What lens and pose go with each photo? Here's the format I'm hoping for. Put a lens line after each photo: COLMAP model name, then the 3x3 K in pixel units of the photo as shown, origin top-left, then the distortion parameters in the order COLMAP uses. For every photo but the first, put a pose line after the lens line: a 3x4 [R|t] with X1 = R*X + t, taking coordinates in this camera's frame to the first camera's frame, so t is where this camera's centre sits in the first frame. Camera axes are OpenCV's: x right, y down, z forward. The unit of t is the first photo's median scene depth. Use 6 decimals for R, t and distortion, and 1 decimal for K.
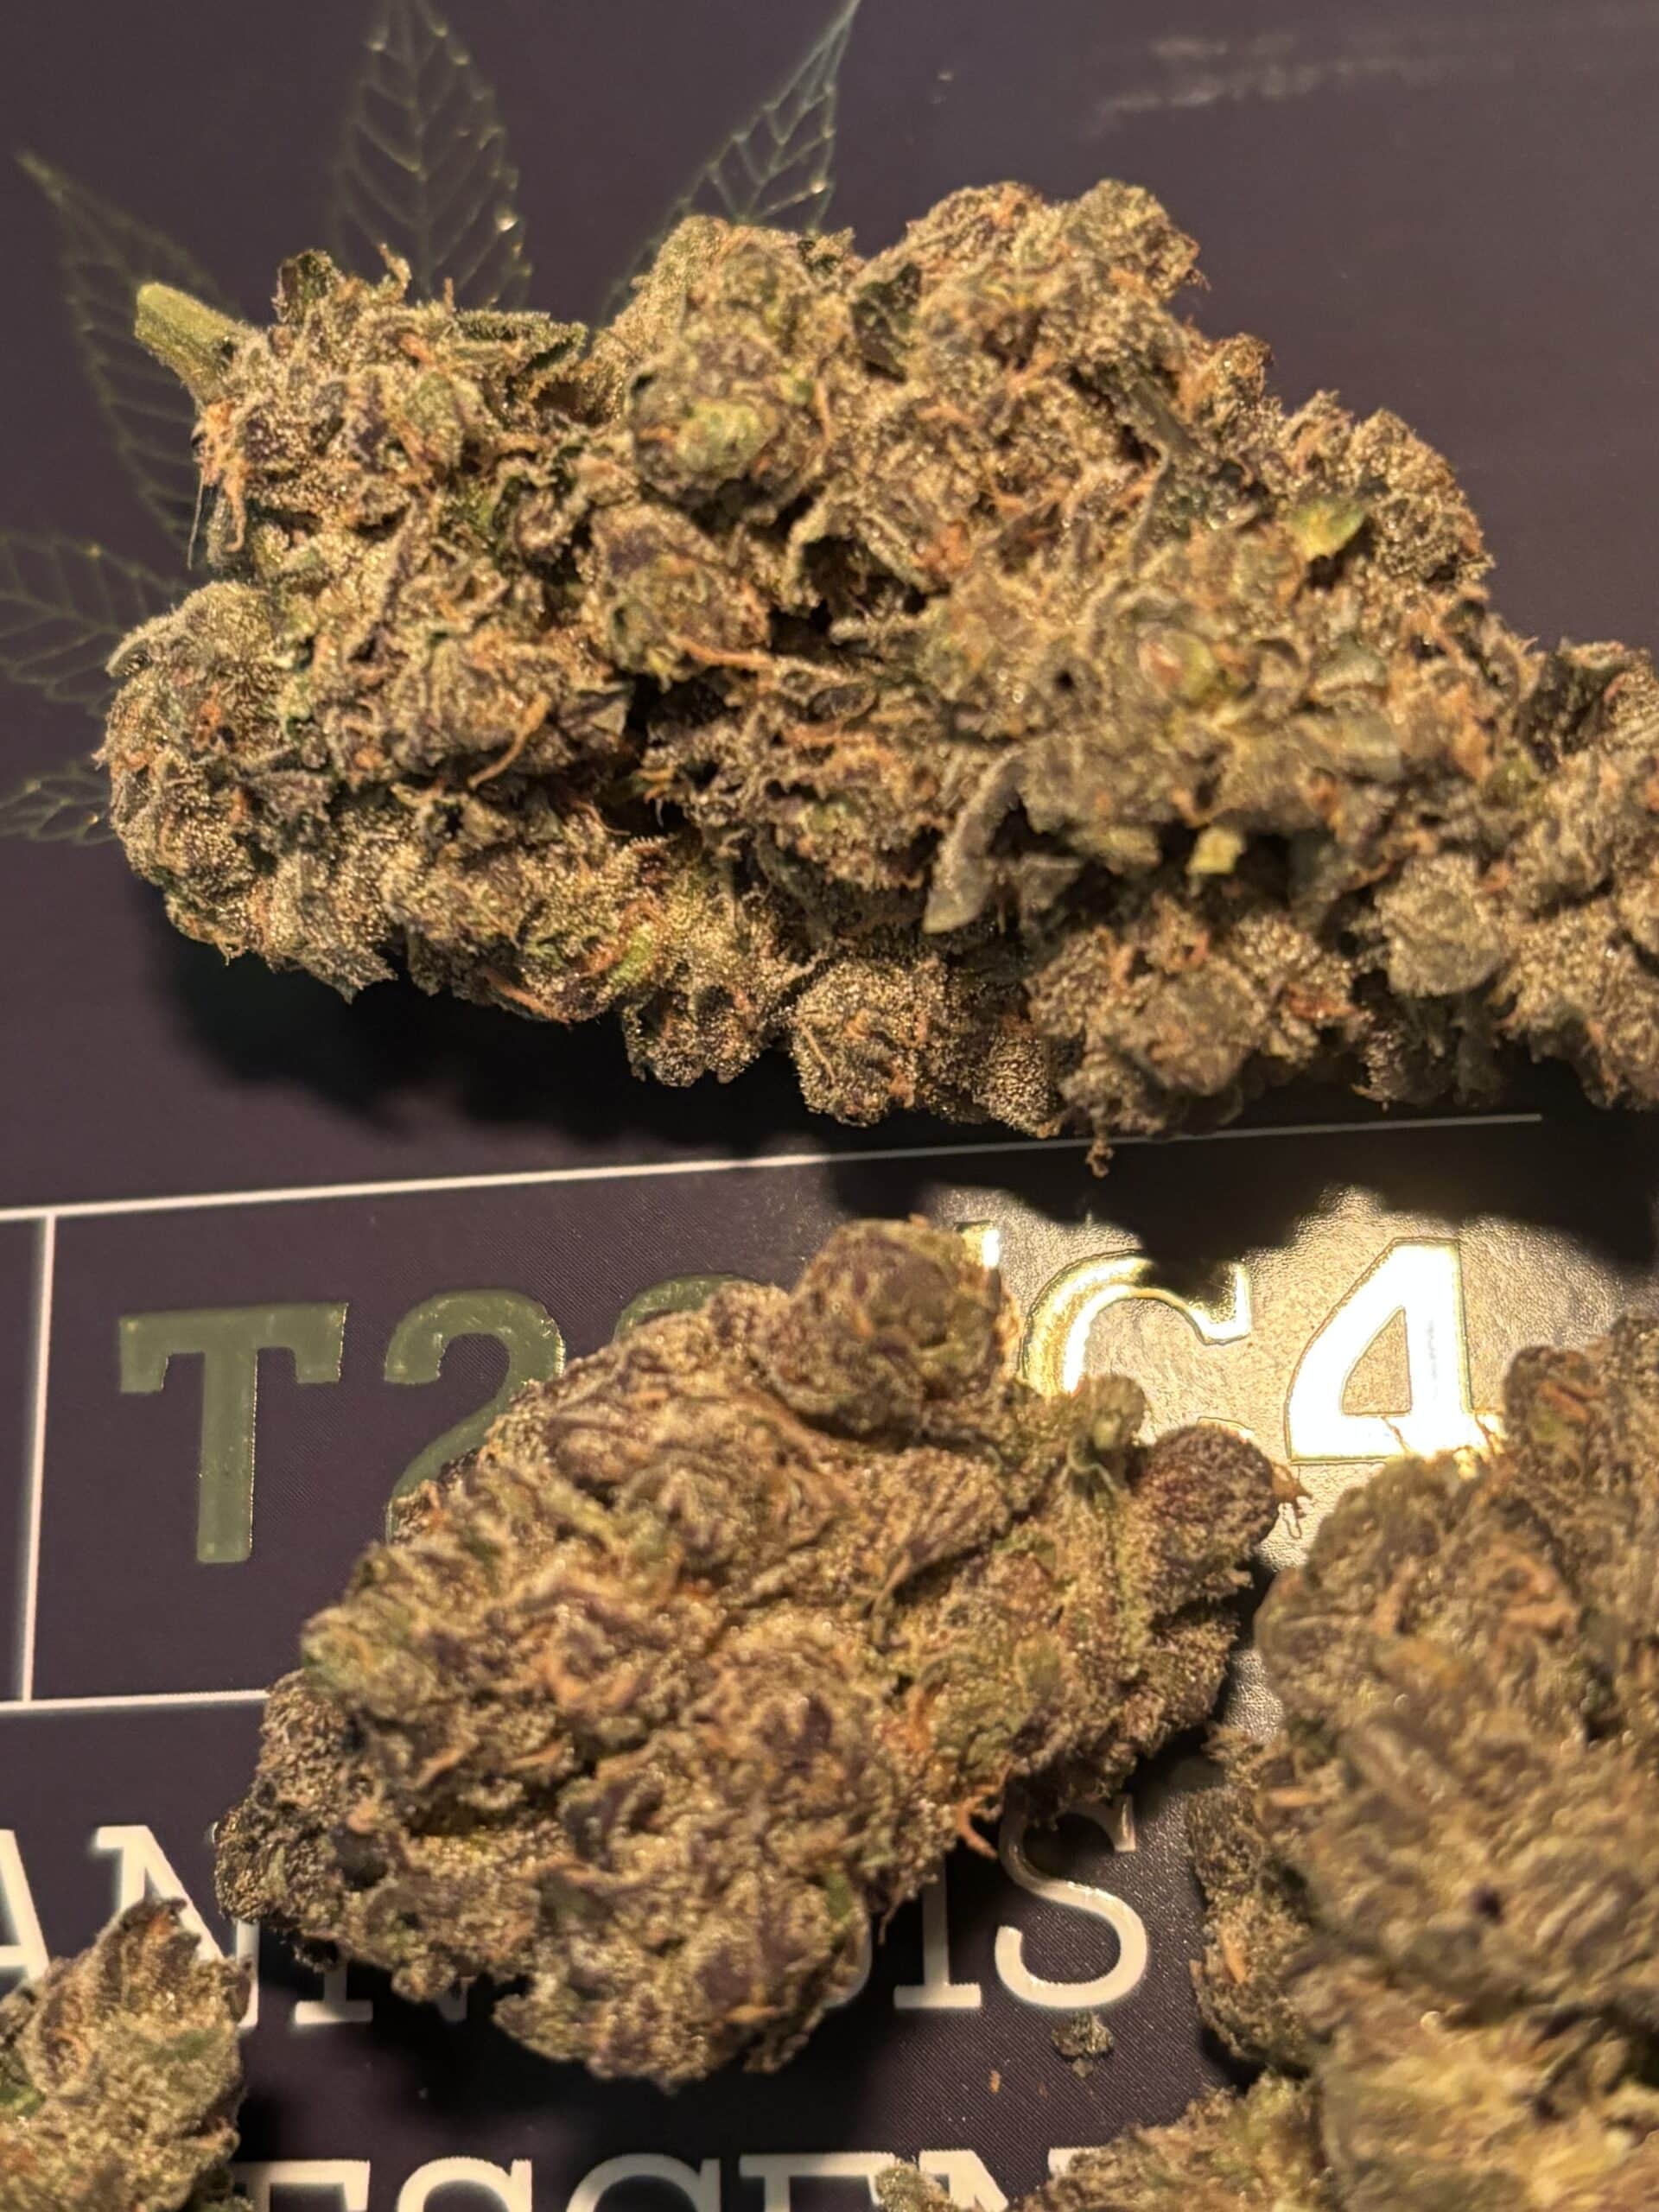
lens RADIAL K [[3233.0, 0, 830.3], [0, 3233.0, 1104.8], [0, 0, 1]] dist [0.001814, 0.000000]
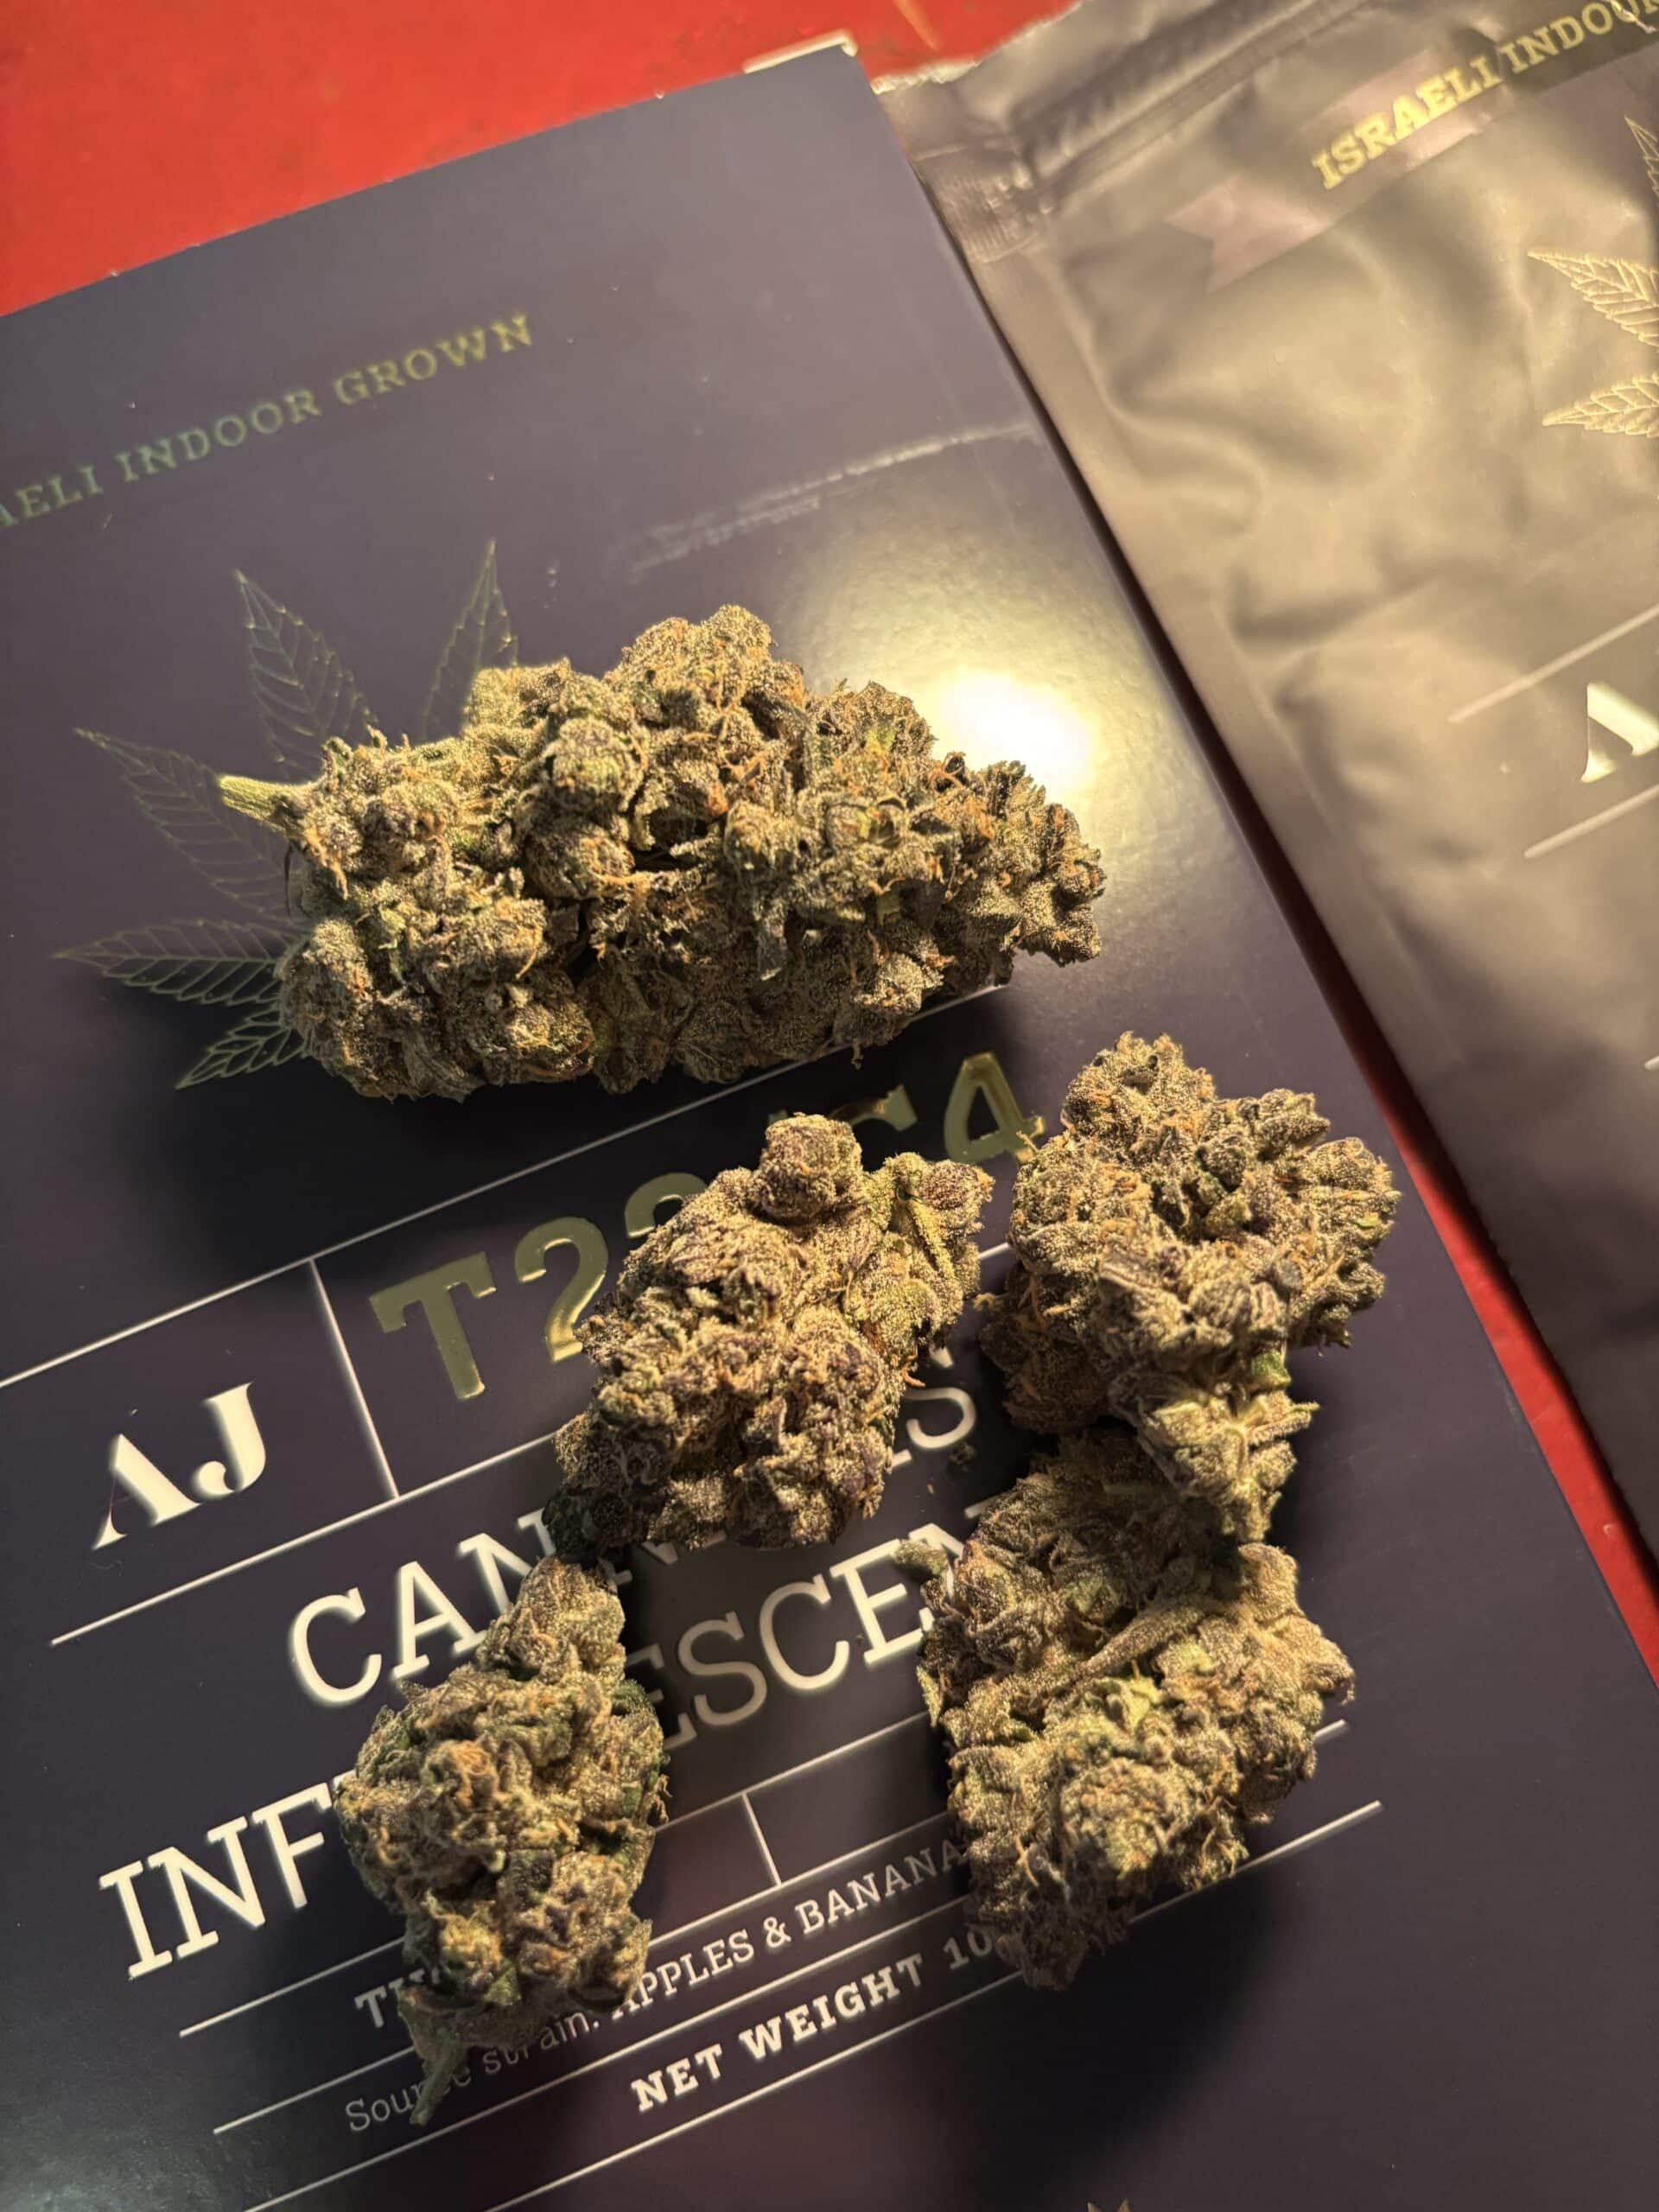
lens RADIAL K [[1681.2, 0, 830.0], [0, 1681.2, 1110.5], [0, 0, 1]] dist [-0.004295, -0.002389]
pose [[0.915970, -0.312117, 0.252155, -0.194869], [0.300949, 0.950044, 0.082745, -0.042825], [-0.265384, 0.000094, 0.964143, -0.044873]]
